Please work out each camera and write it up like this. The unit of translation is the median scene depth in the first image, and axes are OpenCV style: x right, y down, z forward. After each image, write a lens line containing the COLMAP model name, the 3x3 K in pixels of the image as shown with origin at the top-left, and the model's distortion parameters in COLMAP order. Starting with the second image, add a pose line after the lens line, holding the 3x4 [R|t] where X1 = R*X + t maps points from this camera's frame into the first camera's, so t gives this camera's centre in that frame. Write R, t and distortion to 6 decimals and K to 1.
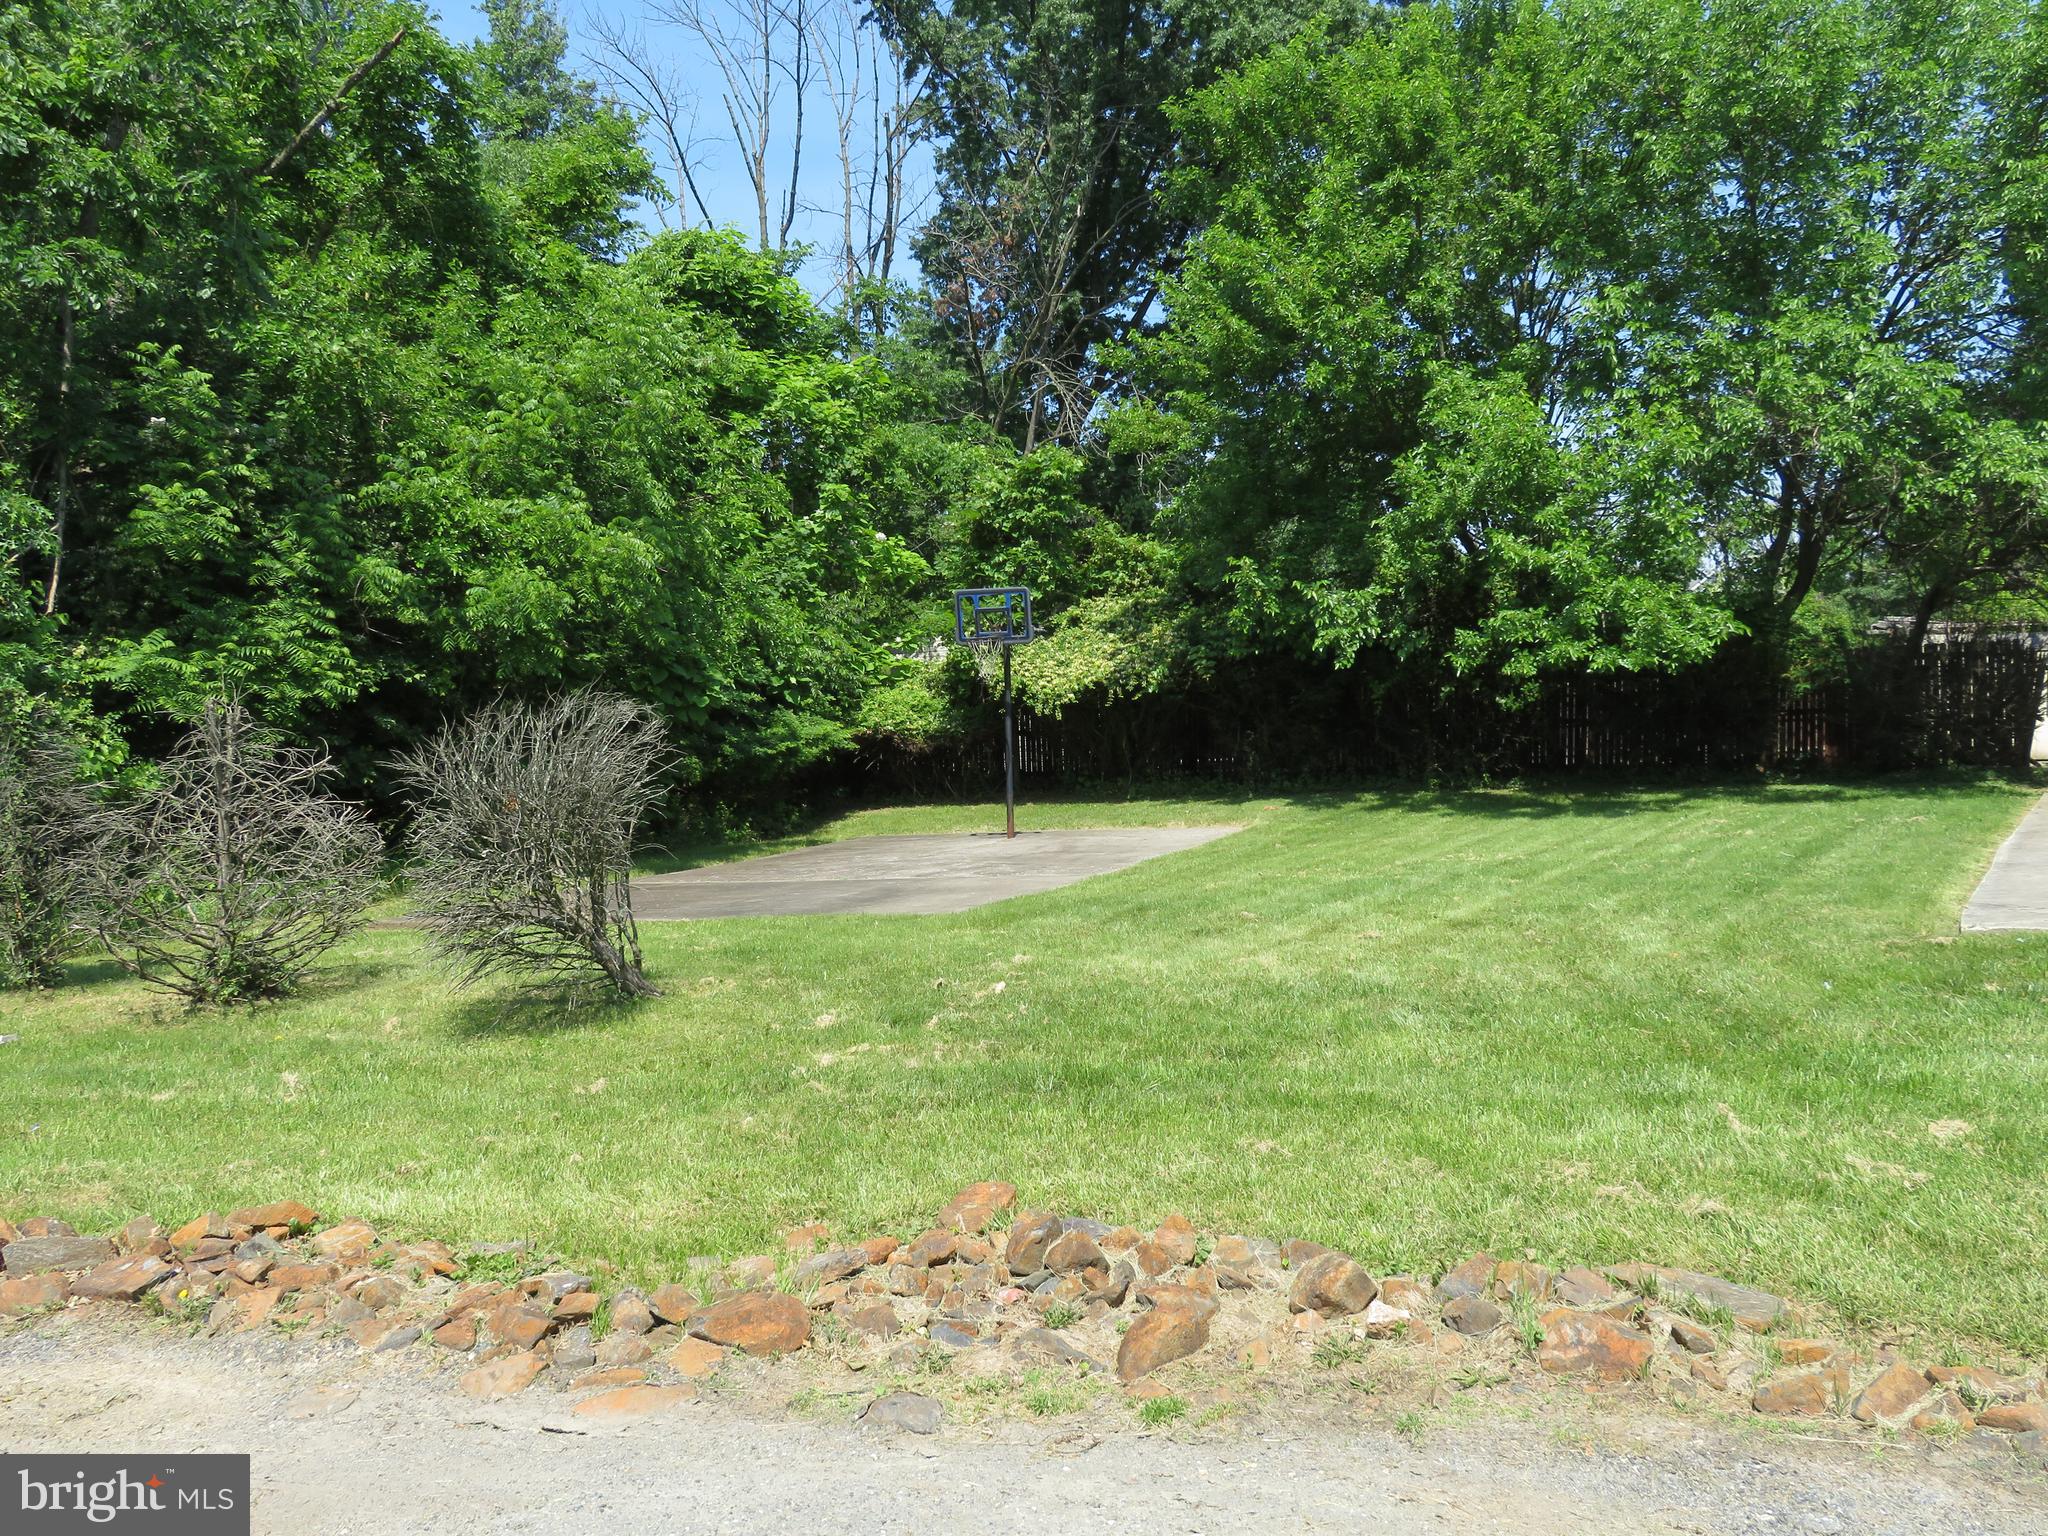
lens RADIAL K [[1695.7, 0, 1026.5], [0, 1695.7, 765.7], [0, 0, 1]] dist [-0.001207, -0.002598]
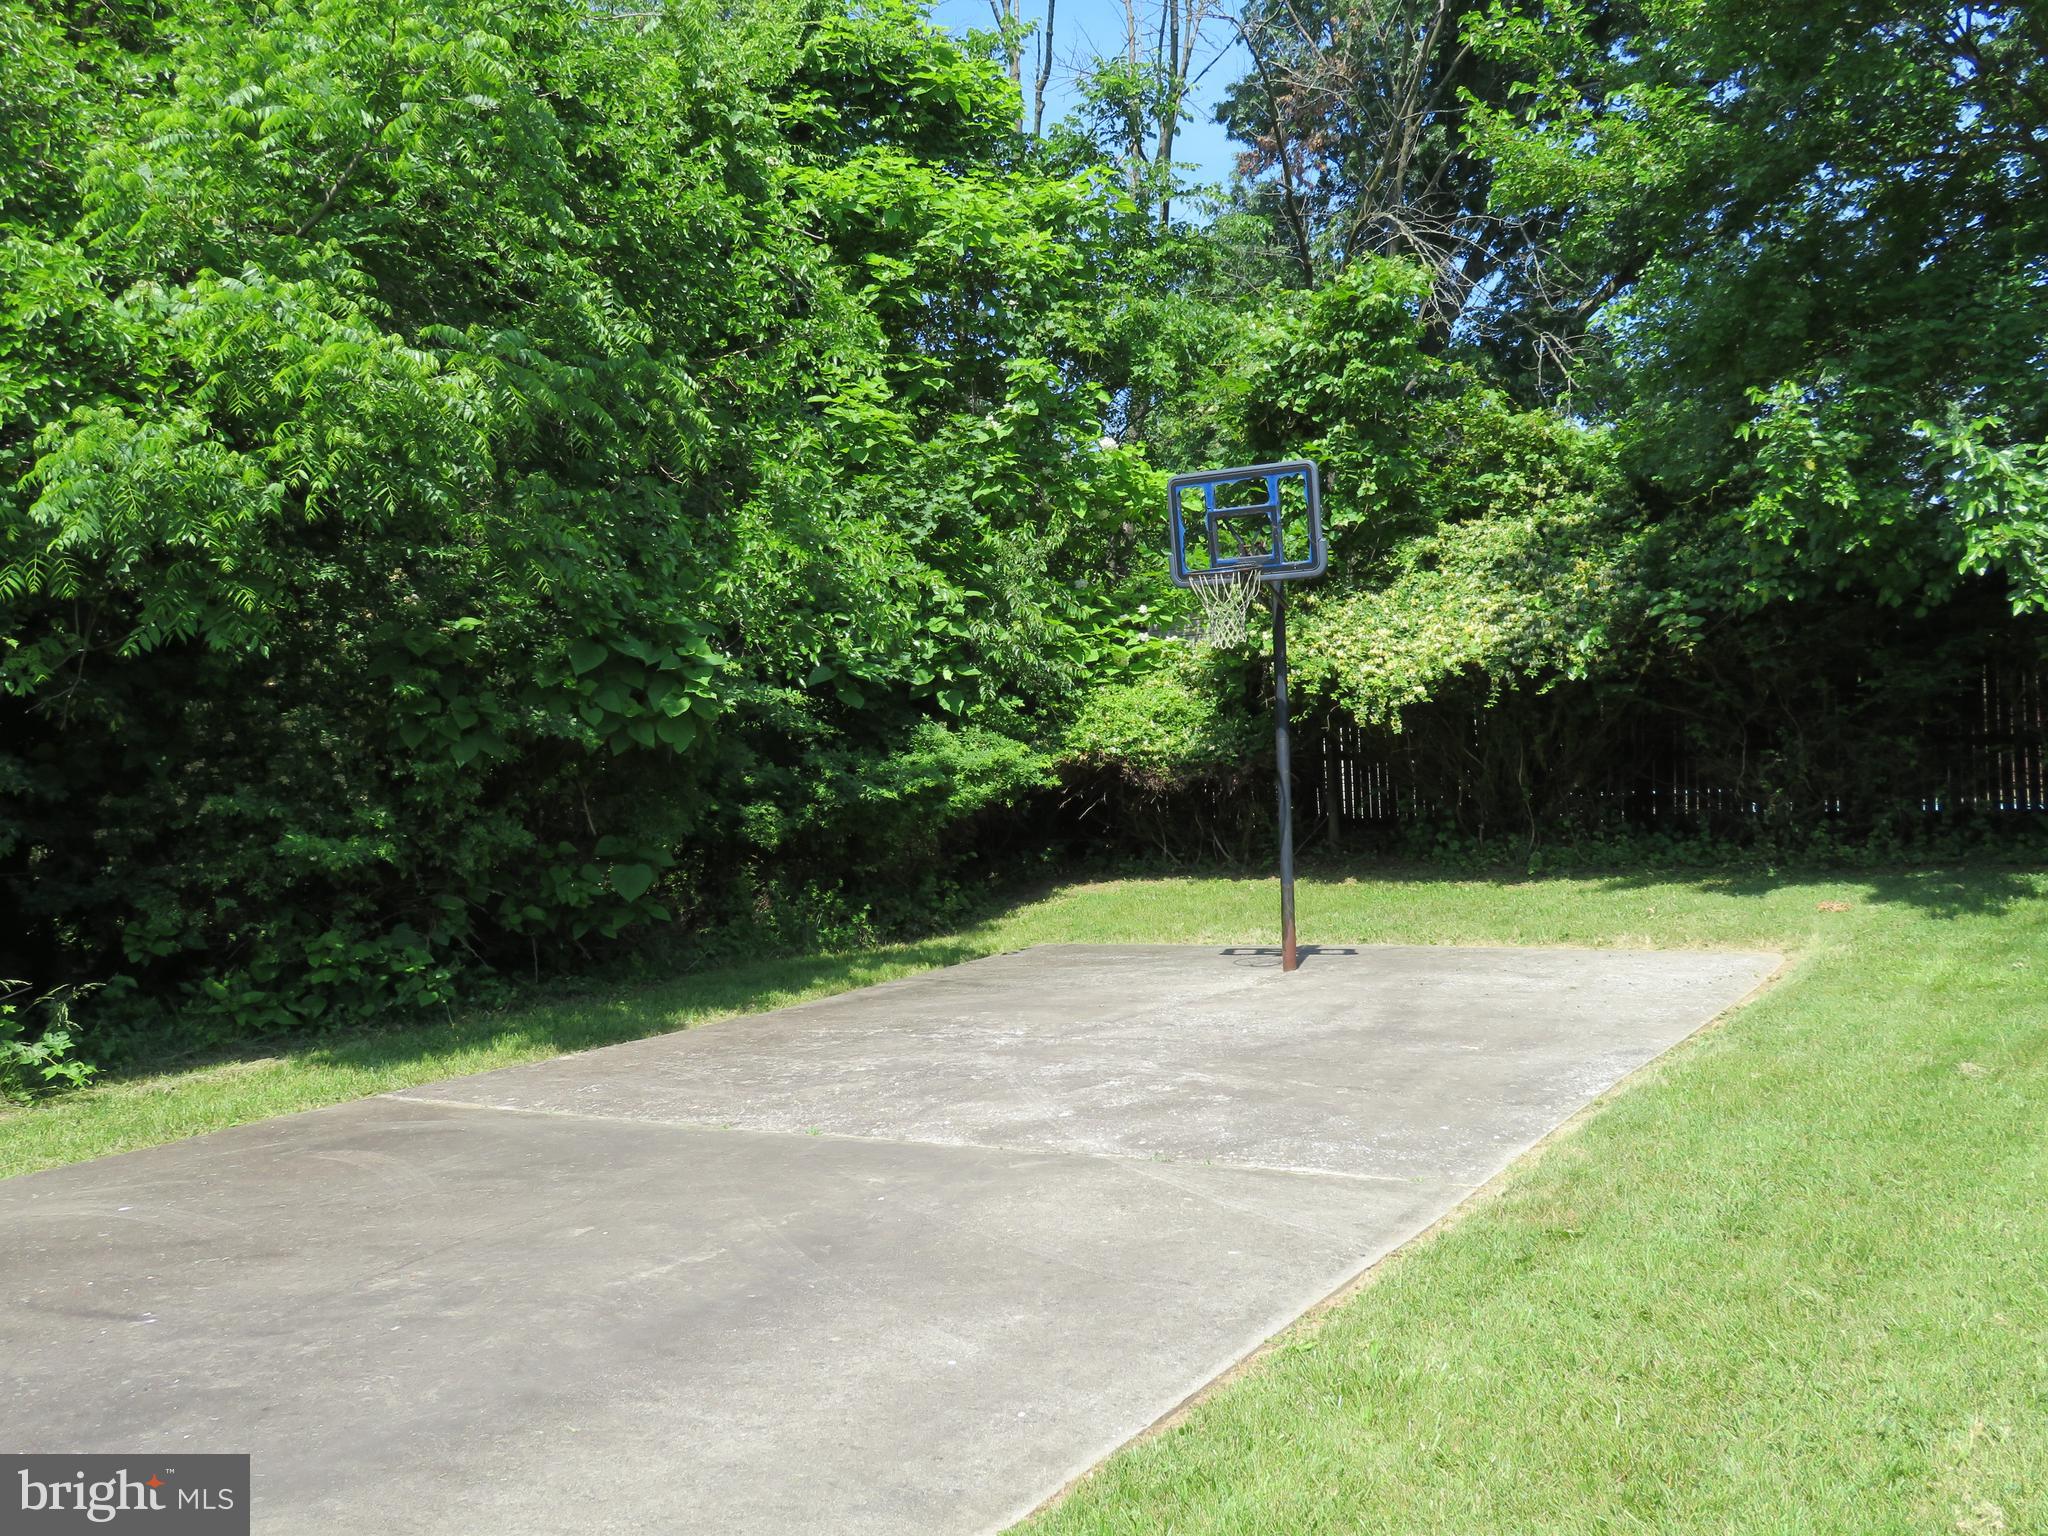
lens RADIAL K [[1695.7, 0, 1014.6], [0, 1695.7, 775.0], [0, 0, 1]] dist [-0.001207, -0.002598]
pose [[0.974036, -0.007013, -0.226285, 0.021033], [0.005802, 0.999965, -0.006013, -0.010399], [0.226319, 0.004544, 0.974043, 0.407245]]
